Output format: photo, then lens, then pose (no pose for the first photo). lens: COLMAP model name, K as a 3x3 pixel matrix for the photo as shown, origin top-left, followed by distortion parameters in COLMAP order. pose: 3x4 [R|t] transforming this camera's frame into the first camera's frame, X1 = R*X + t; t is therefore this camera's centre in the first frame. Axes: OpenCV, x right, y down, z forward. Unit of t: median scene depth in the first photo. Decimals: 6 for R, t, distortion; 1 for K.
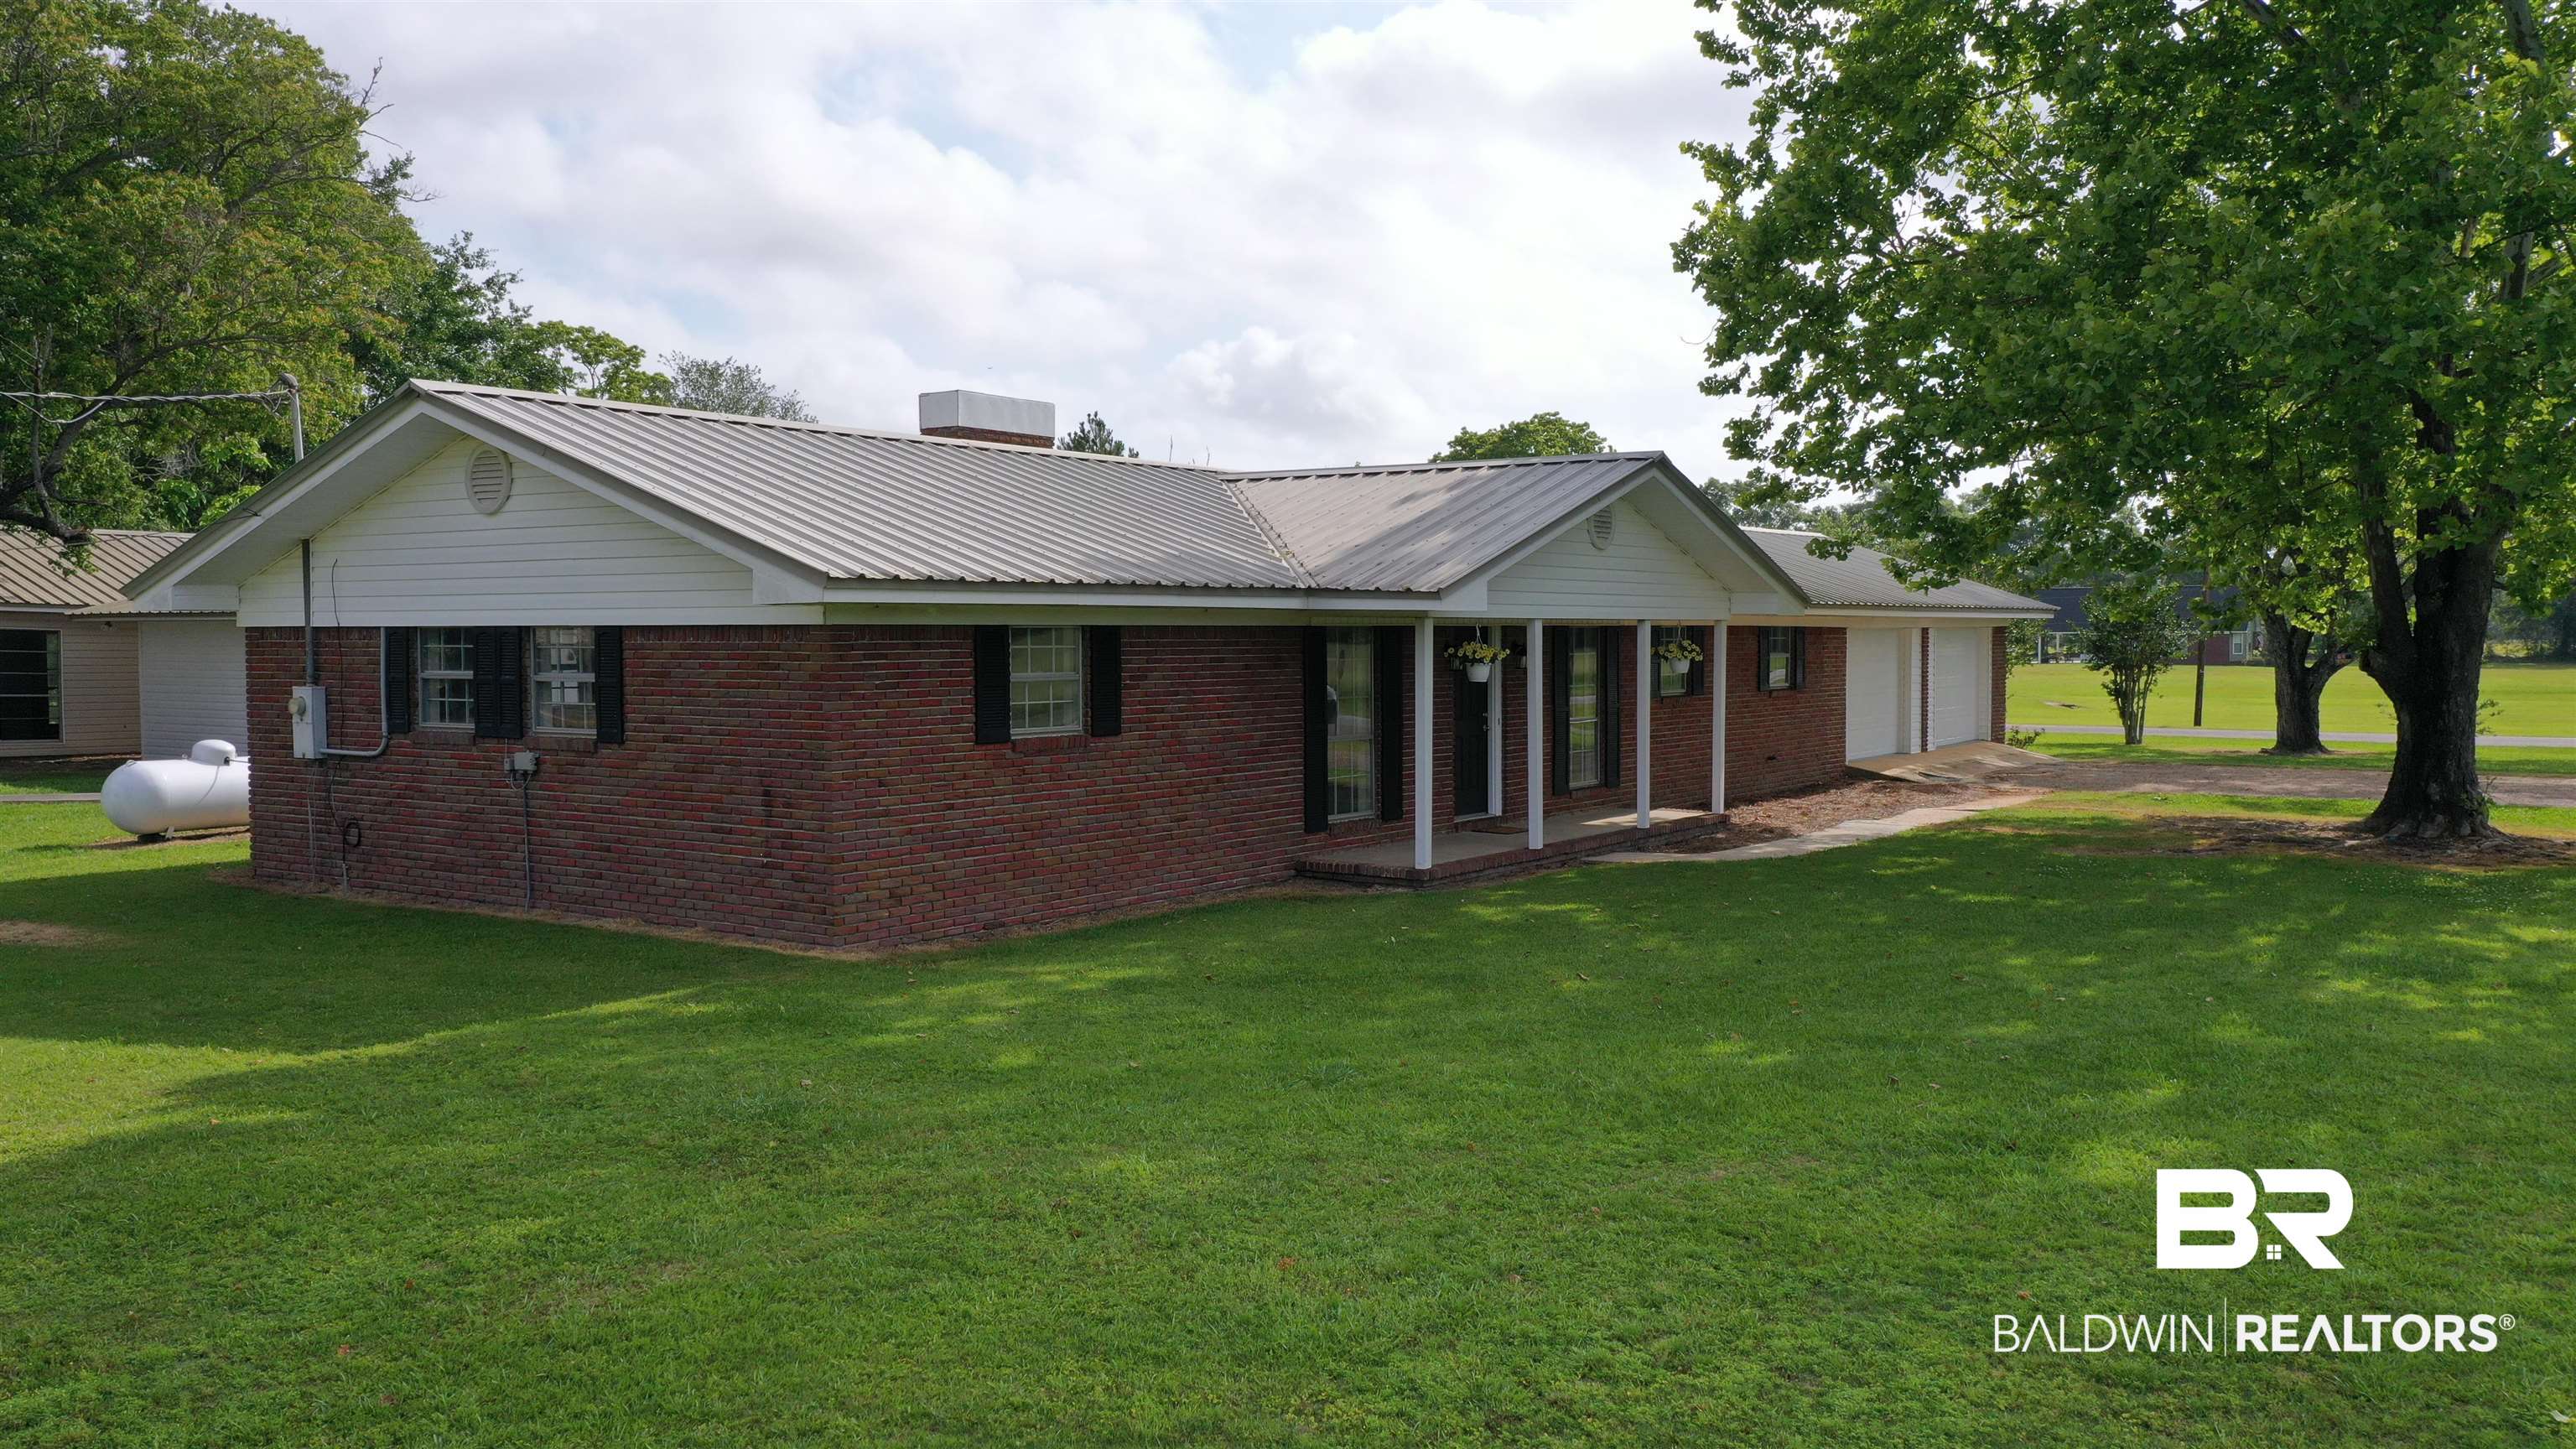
lens RADIAL K [[2062.1, 0, 1288.0], [0, 2062.1, 724.5], [0, 0, 1]] dist [0.061045, 0.001073]
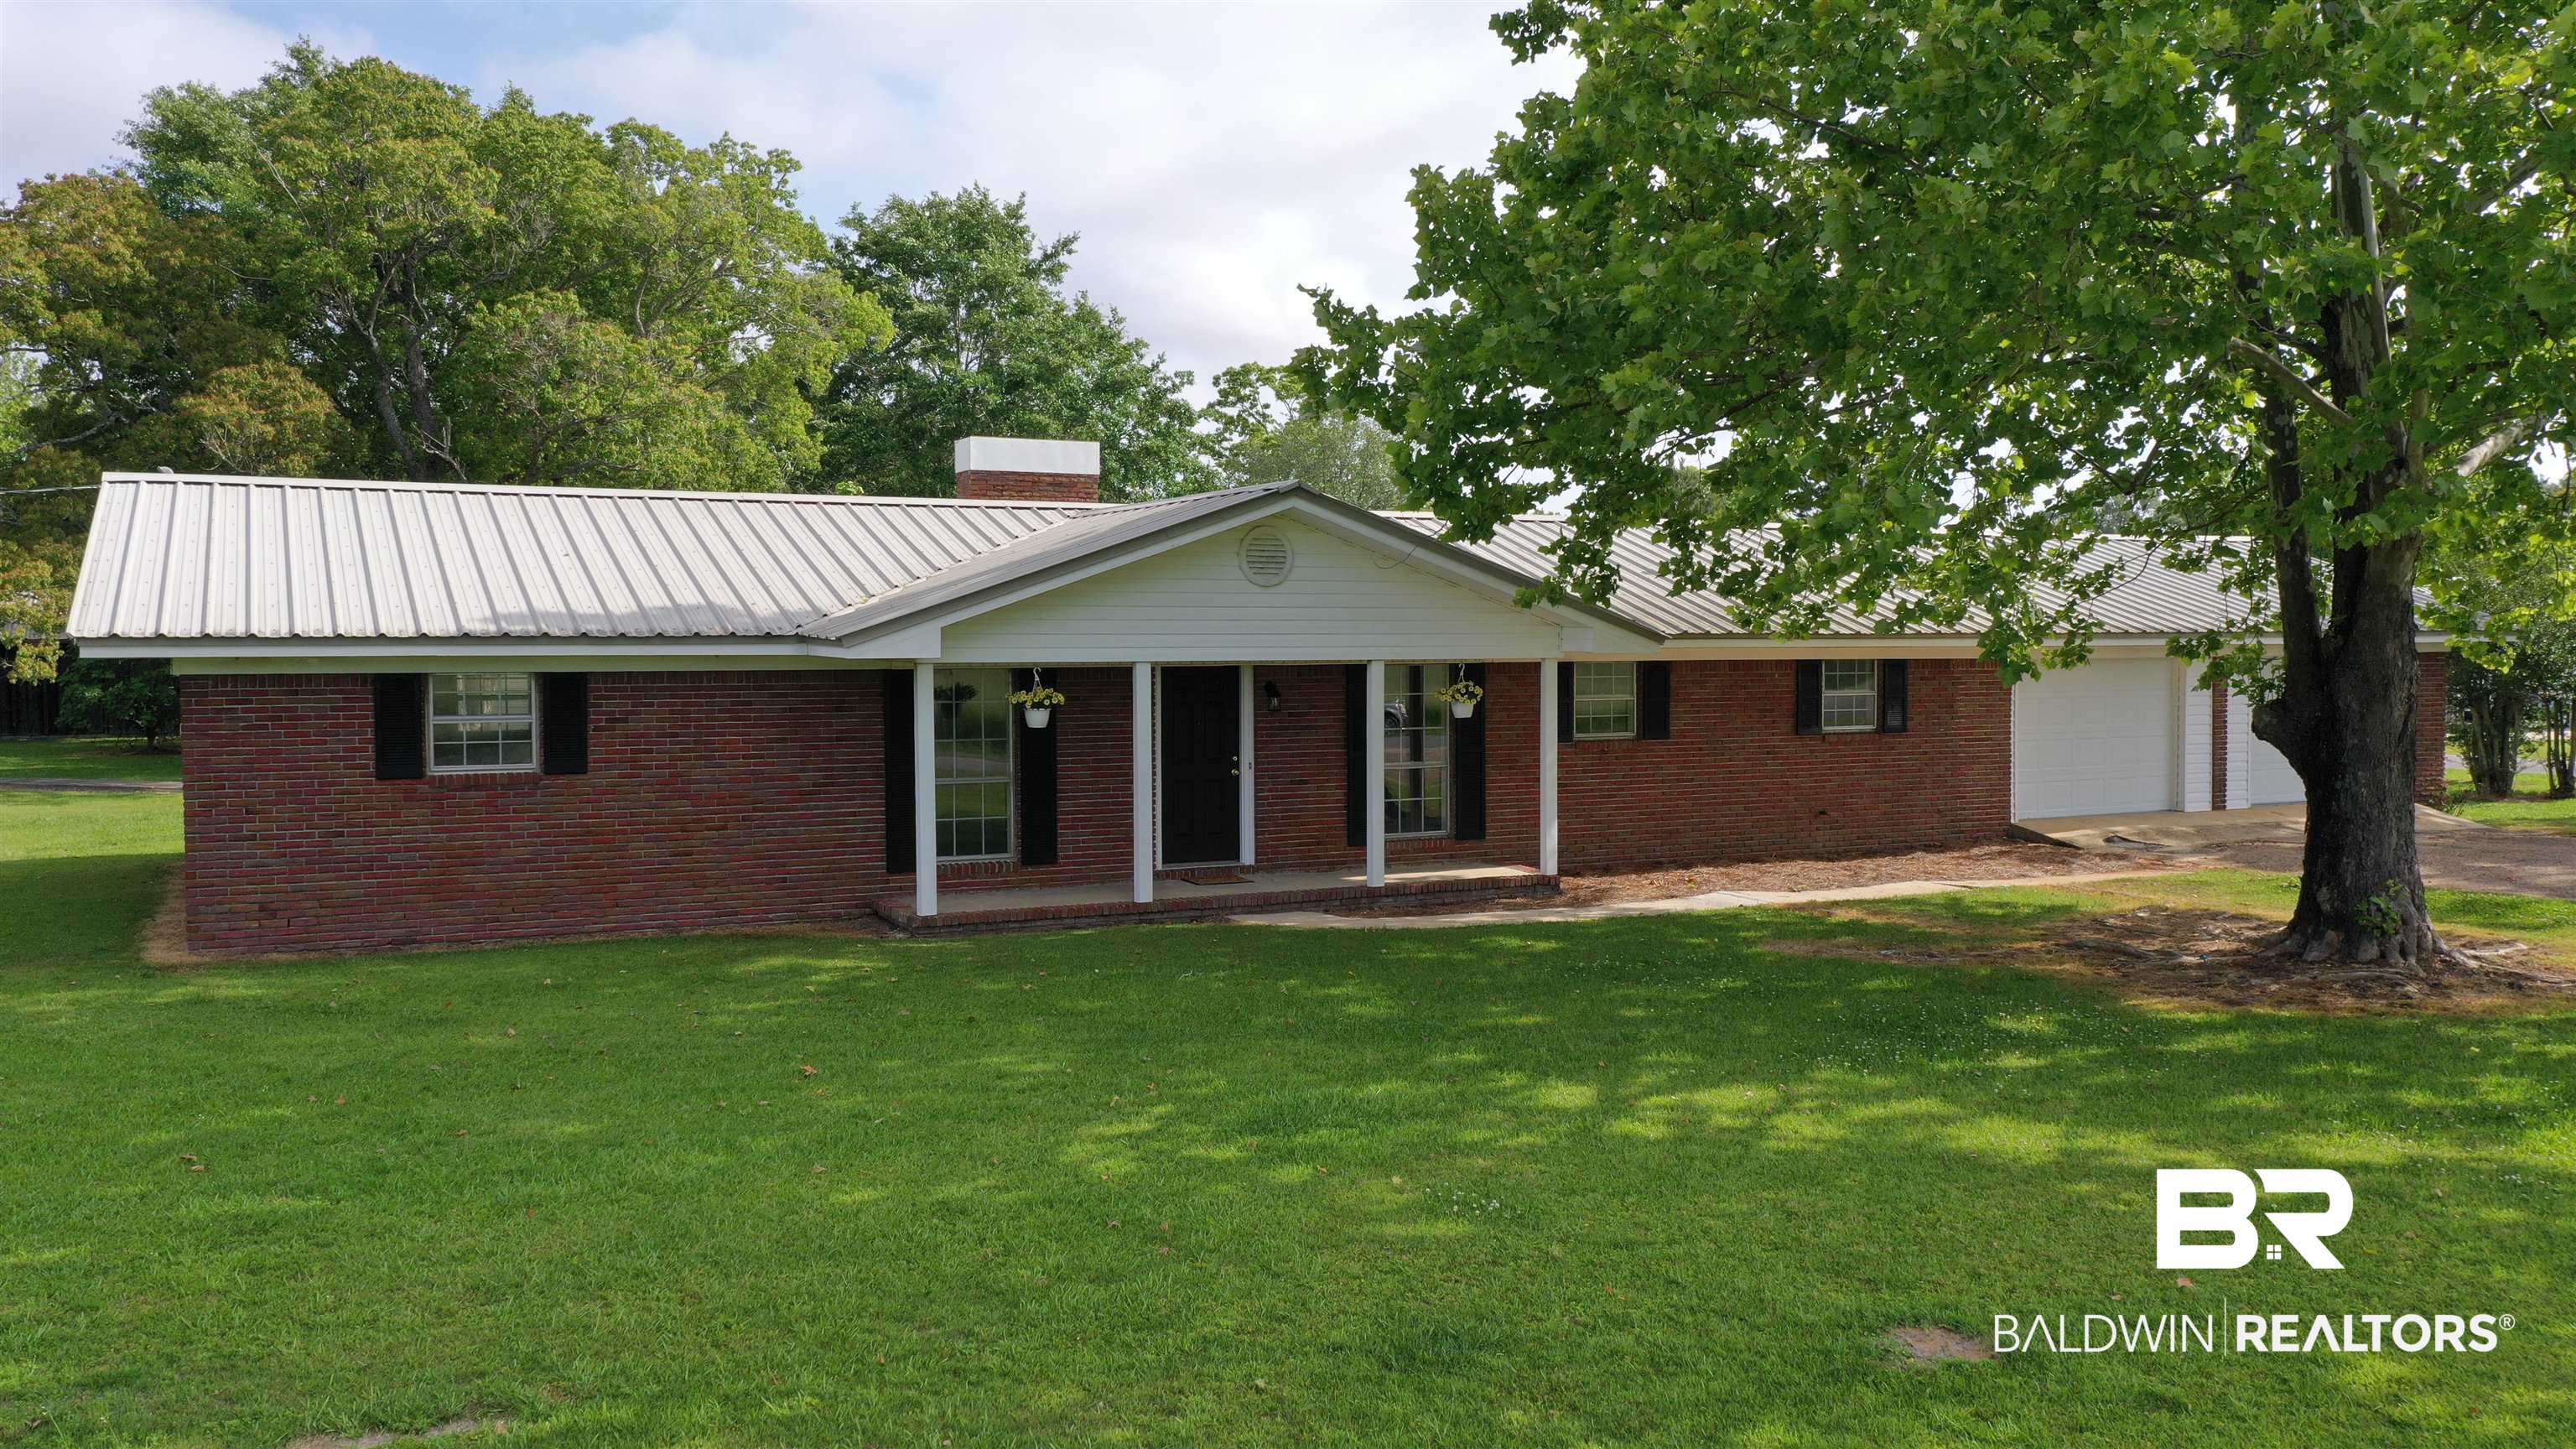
lens RADIAL K [[2088.6, 0, 1300.1], [0, 2088.6, 726.1], [0, 0, 1]] dist [0.036258, -0.001807]
pose [[0.866839, 0.019189, -0.498219, 0.710116], [-0.020363, 0.999788, 0.003078, -0.027673], [0.498172, 0.007478, 0.867046, 0.211285]]
